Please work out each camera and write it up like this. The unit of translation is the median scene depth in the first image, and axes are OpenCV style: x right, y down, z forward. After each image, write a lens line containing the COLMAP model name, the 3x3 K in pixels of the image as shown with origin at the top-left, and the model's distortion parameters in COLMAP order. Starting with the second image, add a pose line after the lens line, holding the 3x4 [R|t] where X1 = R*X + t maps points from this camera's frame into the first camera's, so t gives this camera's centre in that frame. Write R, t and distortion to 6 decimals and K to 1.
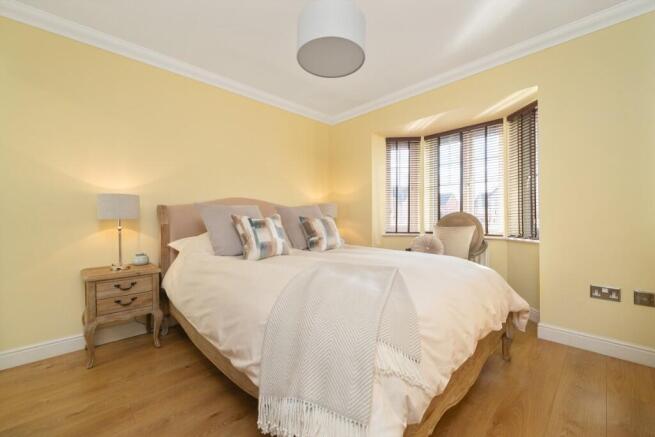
lens RADIAL K [[272.5, 0, 327.5], [0, 272.5, 218.5], [0, 0, 1]] dist [0.000359, -0.000009]
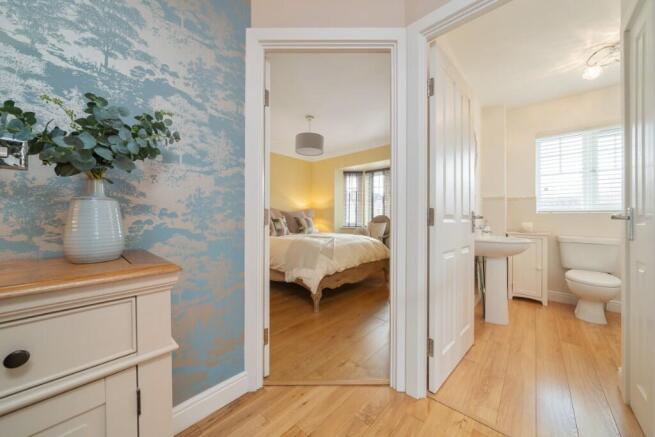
lens RADIAL K [[223.7, 0, 329.0], [0, 223.7, 215.7], [0, 0, 1]] dist [-0.010315, 0.000022]
pose [[0.996529, 0.006730, 0.082977, 0.011789], [-0.006036, 0.999945, -0.008613, -0.002137], [-0.083030, 0.008082, 0.996514, -0.453056]]
